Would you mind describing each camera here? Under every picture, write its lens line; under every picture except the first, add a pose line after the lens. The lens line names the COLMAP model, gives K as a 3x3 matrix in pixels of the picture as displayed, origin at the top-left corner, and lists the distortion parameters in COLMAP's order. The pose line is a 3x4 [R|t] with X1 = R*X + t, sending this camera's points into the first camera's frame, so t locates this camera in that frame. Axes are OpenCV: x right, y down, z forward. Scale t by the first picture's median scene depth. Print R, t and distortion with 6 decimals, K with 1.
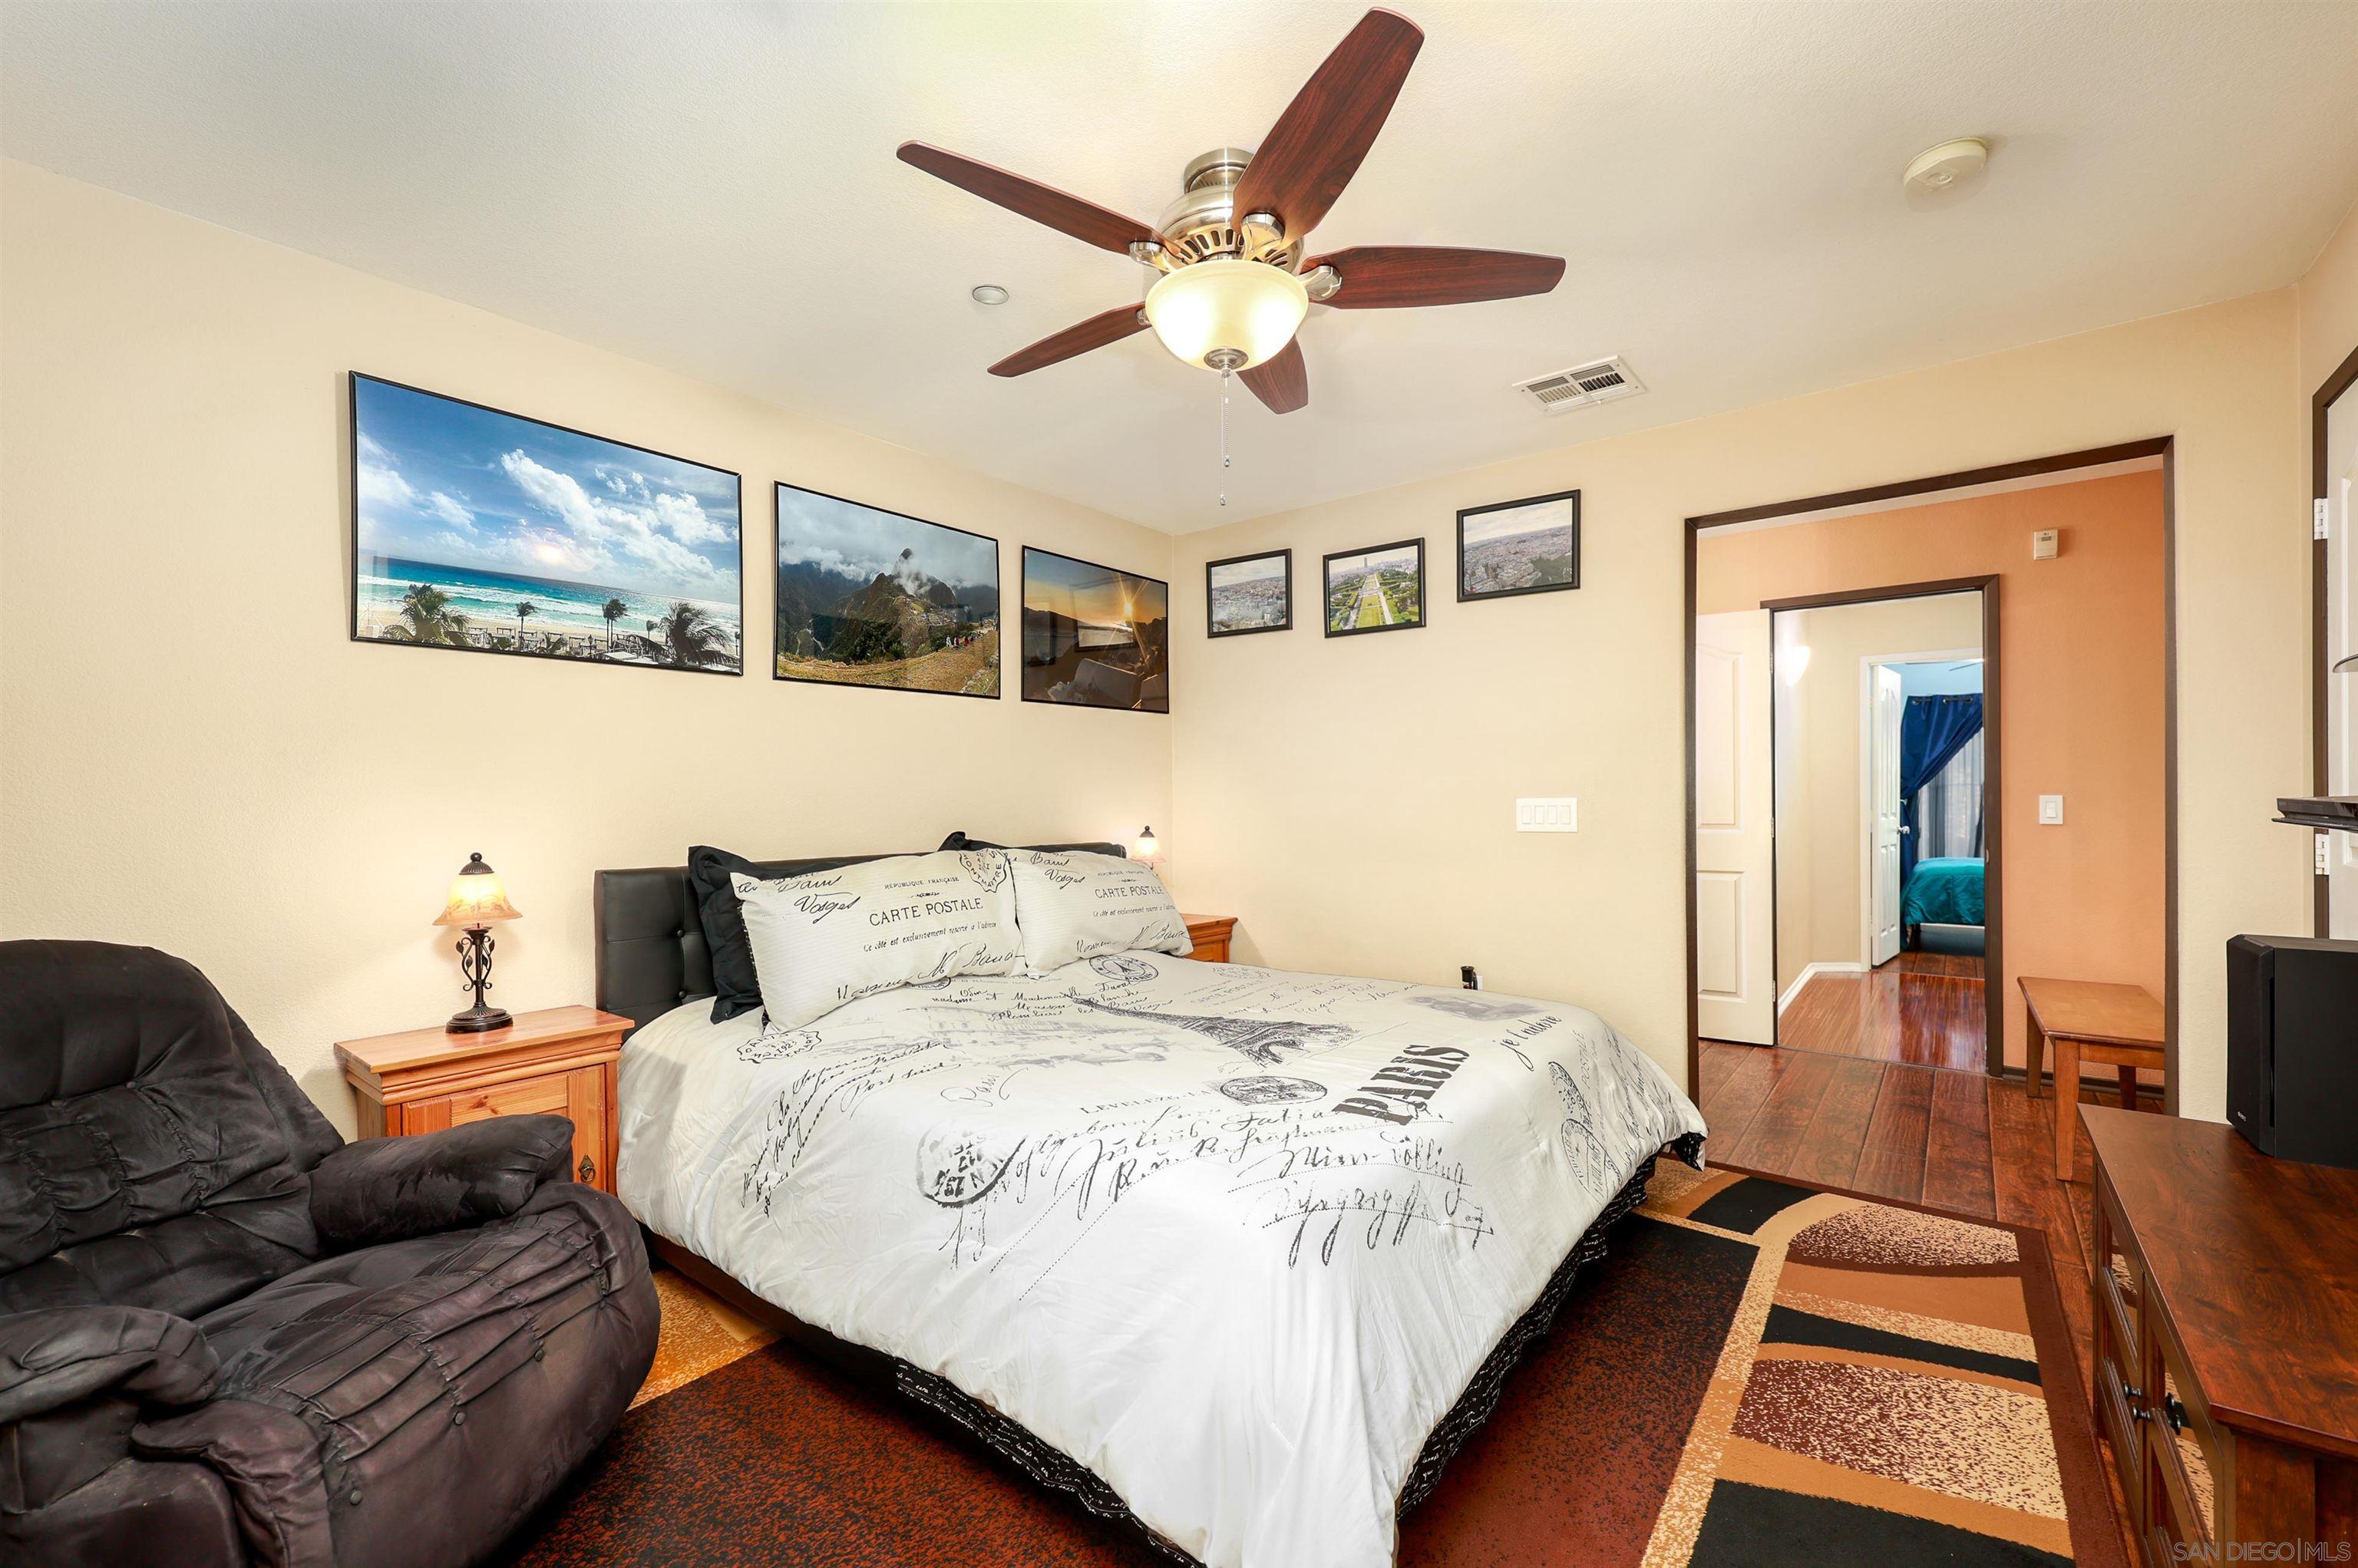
lens RADIAL K [[957.0, 0, 1183.9], [0, 957.0, 826.1], [0, 0, 1]] dist [-0.021811, -0.000181]
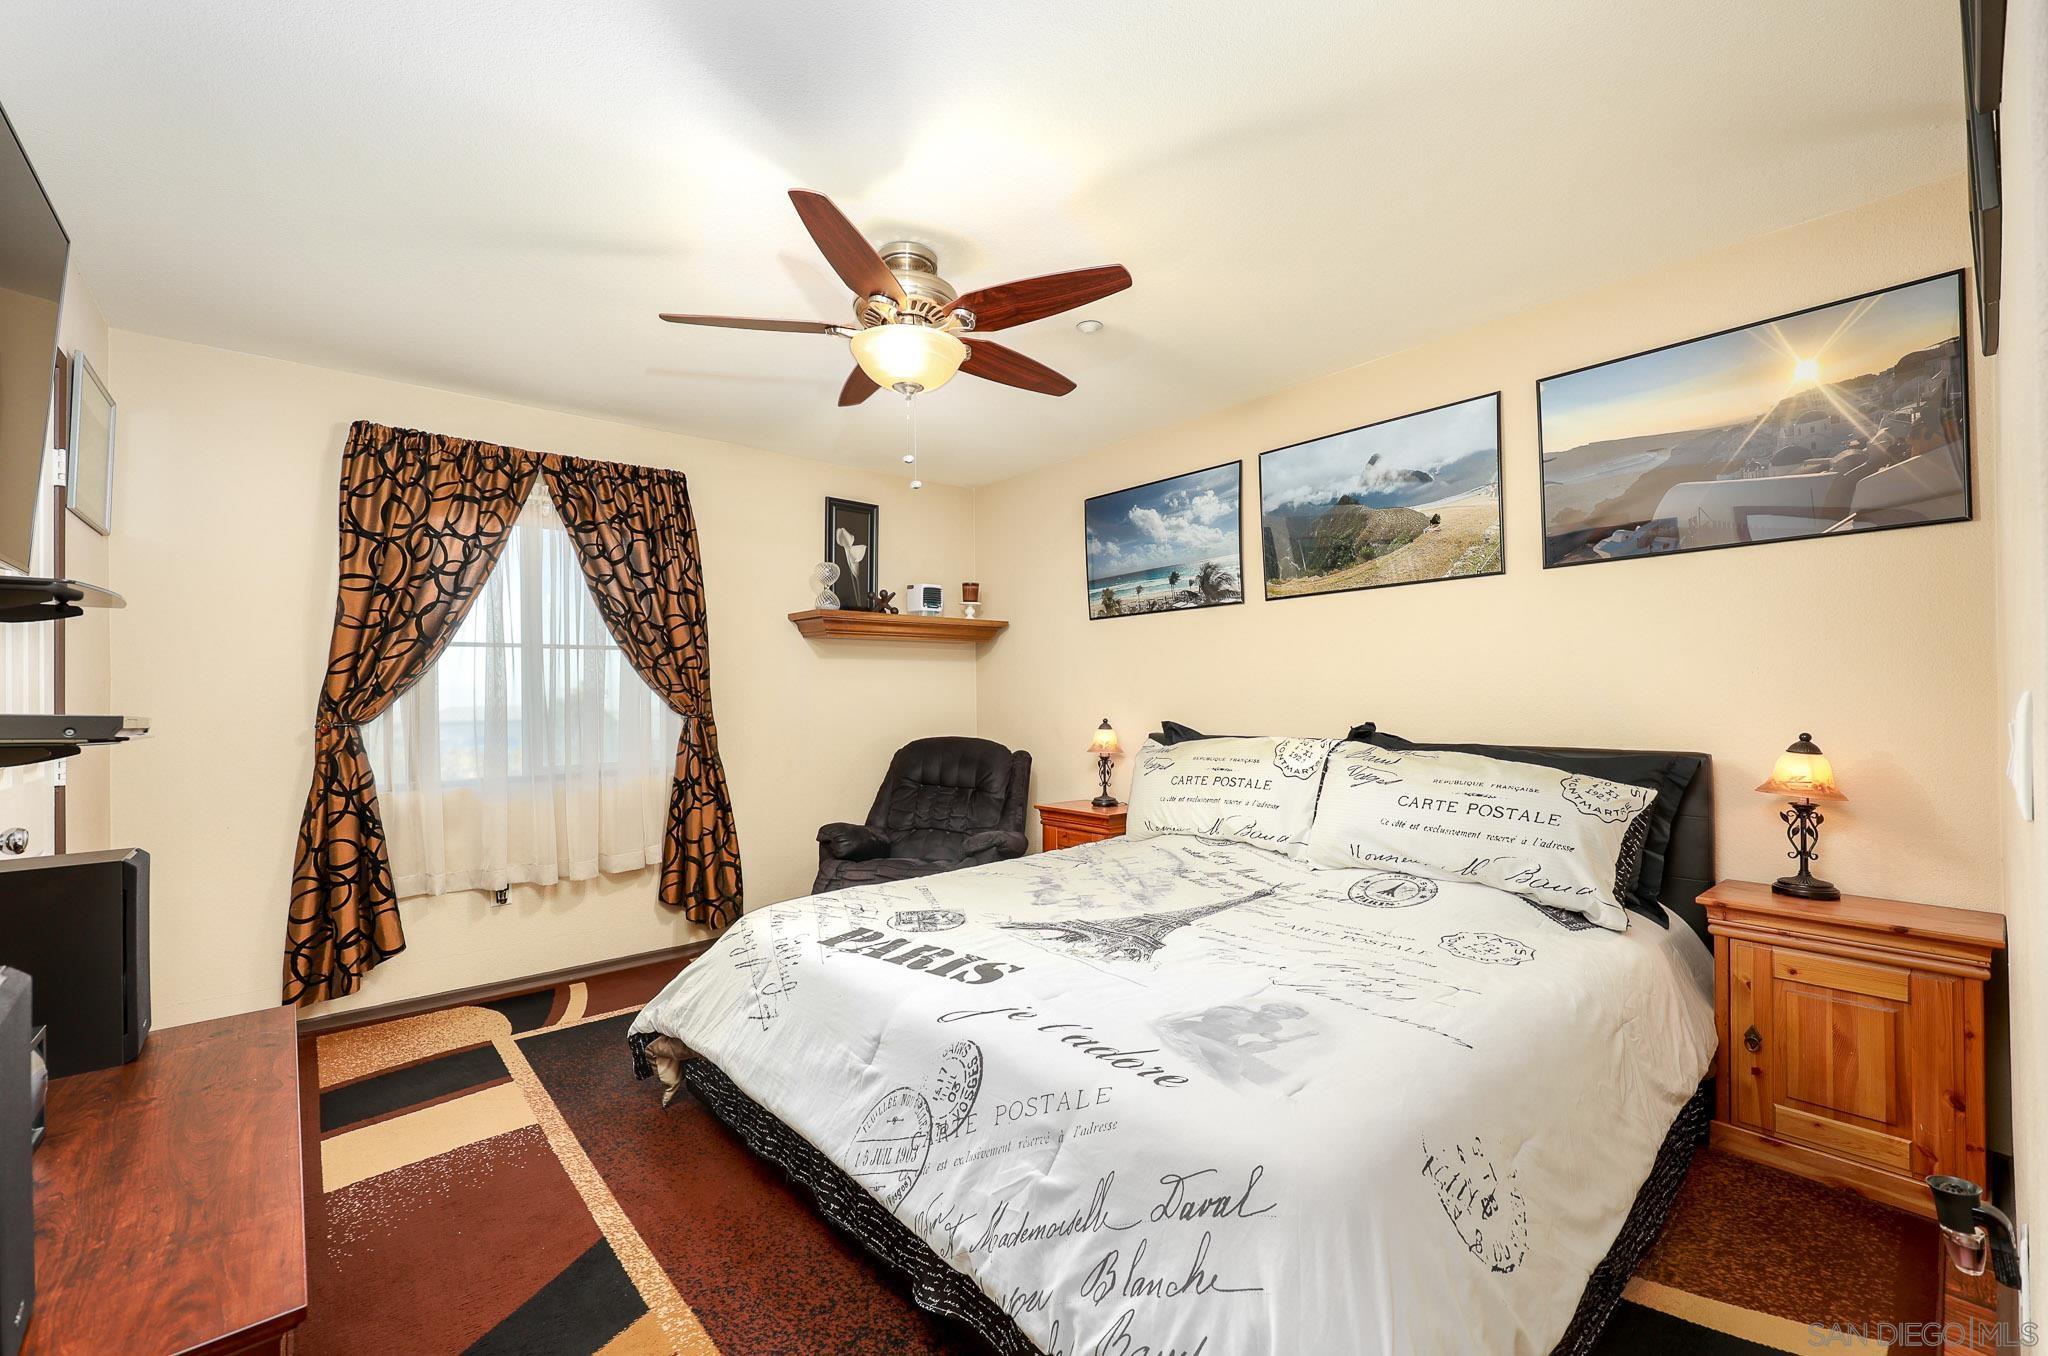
lens RADIAL K [[838.7, 0, 1029.3], [0, 838.7, 707.8], [0, 0, 1]] dist [-0.001429, -0.000338]
pose [[-0.177064, 0.030462, -0.983728, 0.936972], [-0.007980, 0.999444, 0.032385, -0.046086], [0.984167, 0.013584, -0.176722, 1.040774]]
